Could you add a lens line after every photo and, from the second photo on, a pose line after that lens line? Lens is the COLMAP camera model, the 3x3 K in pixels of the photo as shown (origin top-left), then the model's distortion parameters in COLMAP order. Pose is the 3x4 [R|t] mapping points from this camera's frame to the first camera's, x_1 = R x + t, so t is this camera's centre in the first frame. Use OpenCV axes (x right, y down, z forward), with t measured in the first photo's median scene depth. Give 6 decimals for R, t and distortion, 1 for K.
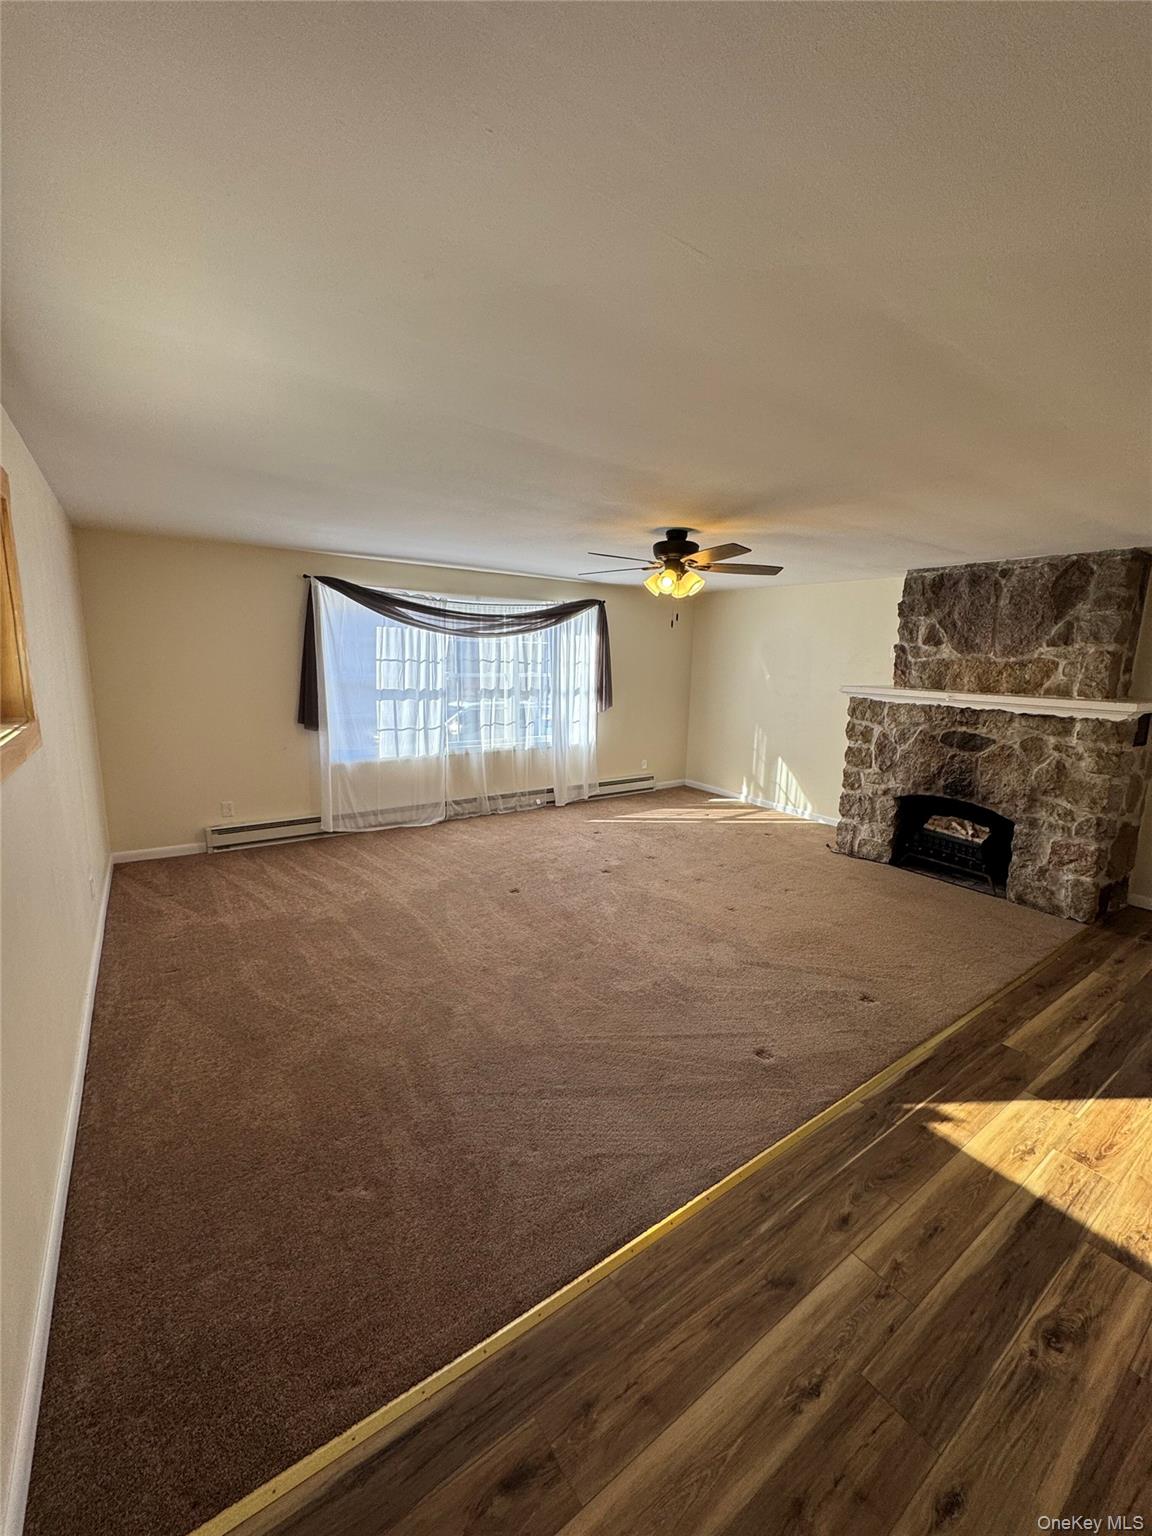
lens RADIAL K [[611.4, 0, 580.0], [0, 611.4, 766.2], [0, 0, 1]] dist [-0.002384, -0.000080]
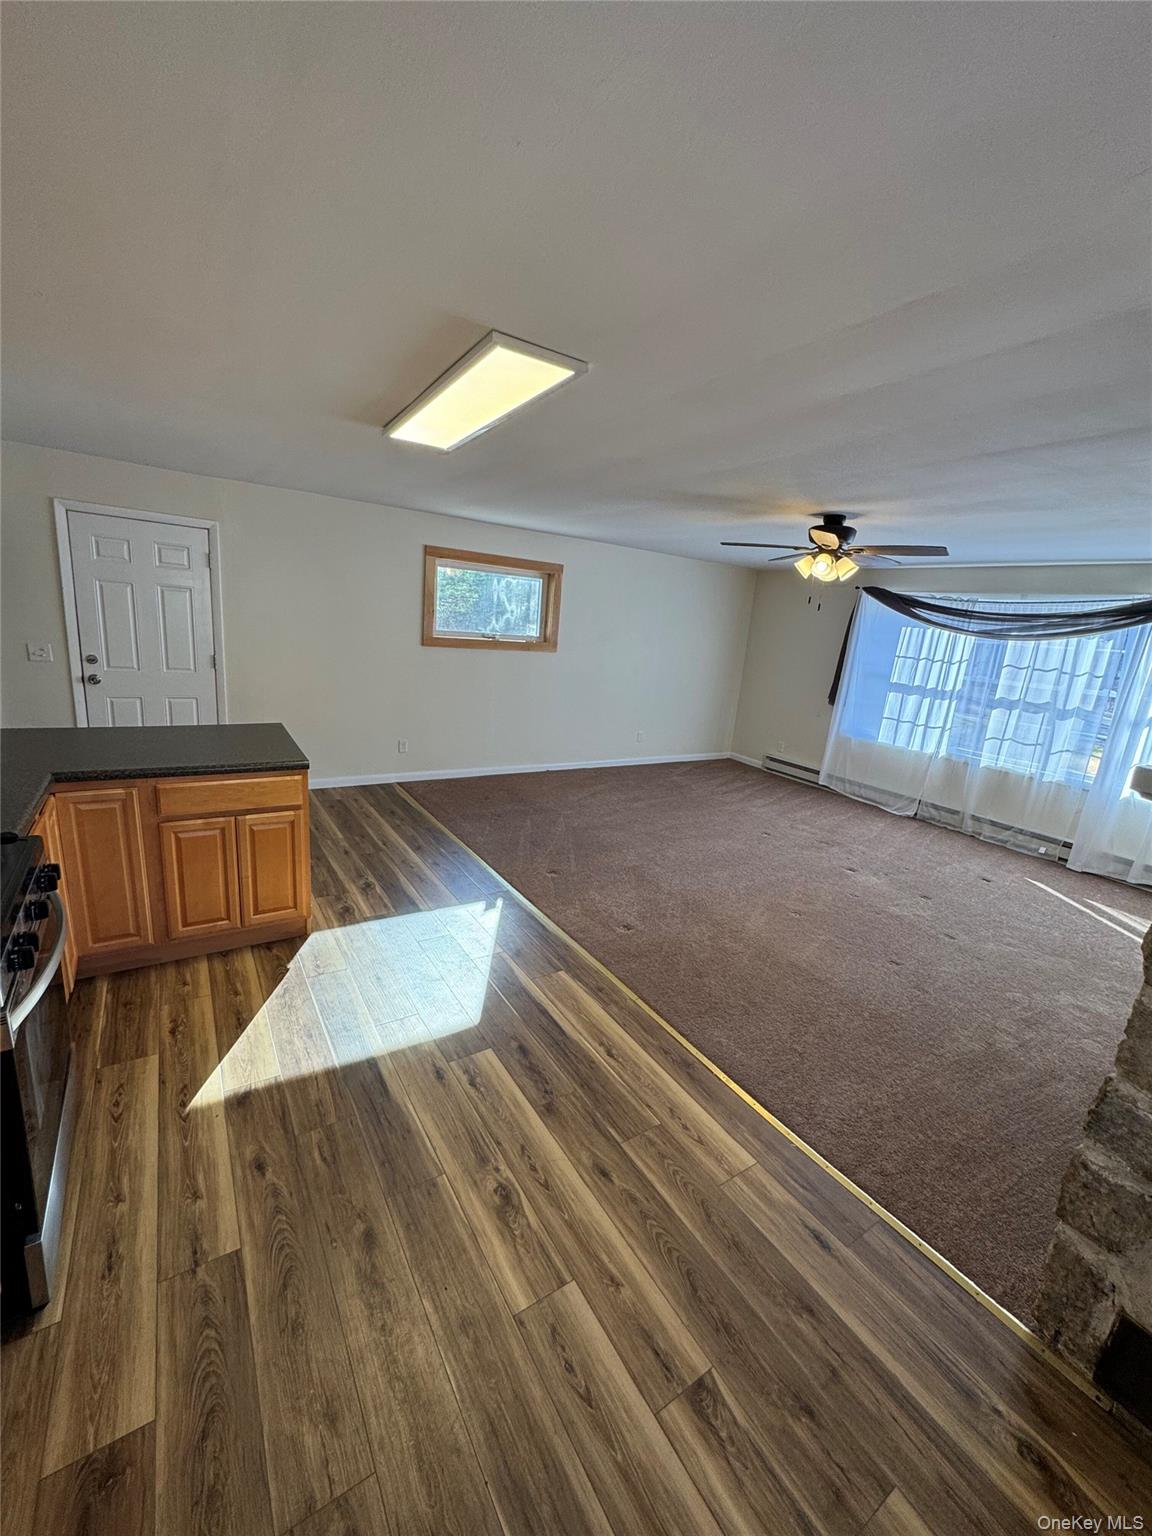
lens RADIAL K [[611.4, 0, 580.0], [0, 611.4, 766.2], [0, 0, 1]] dist [-0.002384, -0.000080]
pose [[-0.031147, 0.205143, -0.978236, 0.965064], [-0.262649, 0.942636, 0.206040, -0.068779], [0.964389, 0.263351, 0.024521, 0.521180]]
